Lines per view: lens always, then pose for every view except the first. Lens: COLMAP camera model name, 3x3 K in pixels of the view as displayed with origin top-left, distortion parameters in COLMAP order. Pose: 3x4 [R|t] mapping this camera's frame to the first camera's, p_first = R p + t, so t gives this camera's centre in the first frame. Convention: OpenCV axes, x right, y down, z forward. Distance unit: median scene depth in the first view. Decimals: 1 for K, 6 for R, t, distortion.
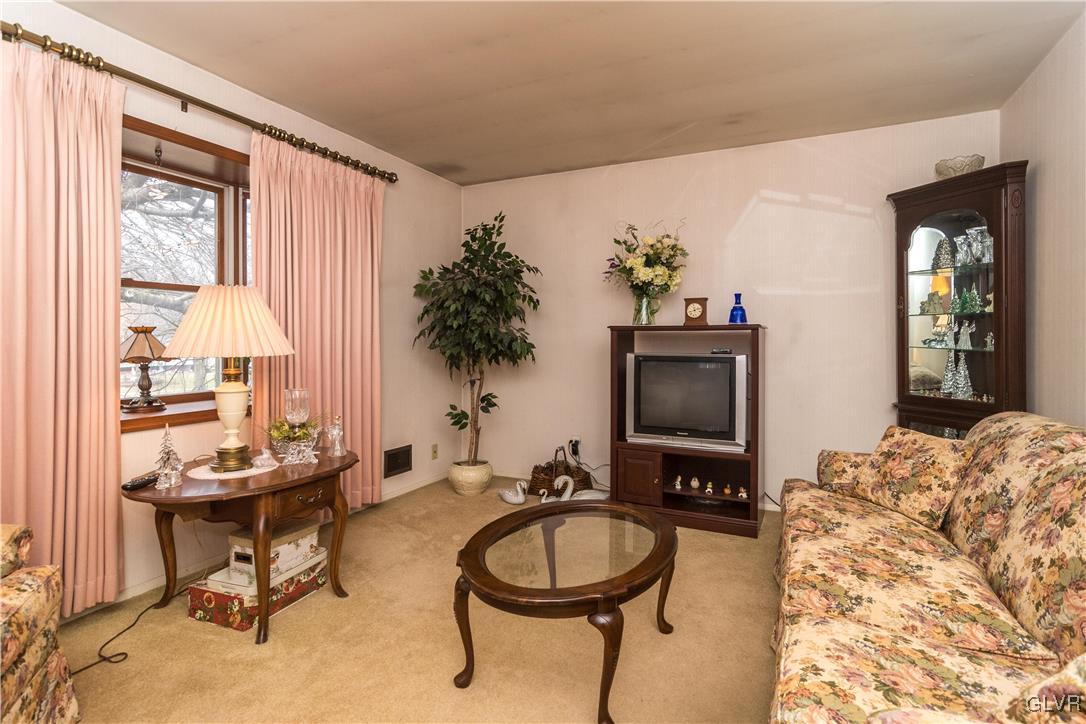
lens RADIAL K [[532.4, 0, 573.8], [0, 532.4, 337.3], [0, 0, 1]] dist [0.002104, 0.000339]
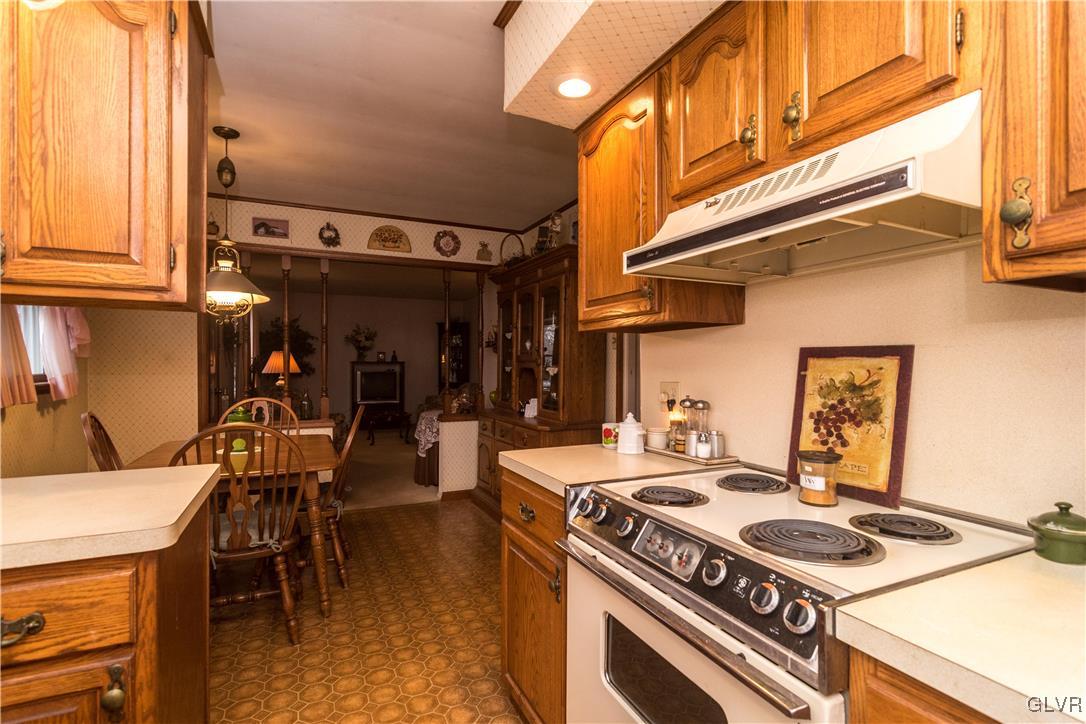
lens RADIAL K [[502.2, 0, 543.0], [0, 502.2, 362.0], [0, 0, 1]] dist [0.000374, 0.000183]
pose [[0.635213, -0.003382, 0.772330, -1.335217], [0.001867, 0.999994, 0.002844, -0.024765], [-0.772335, -0.000365, 0.635215, -1.432664]]
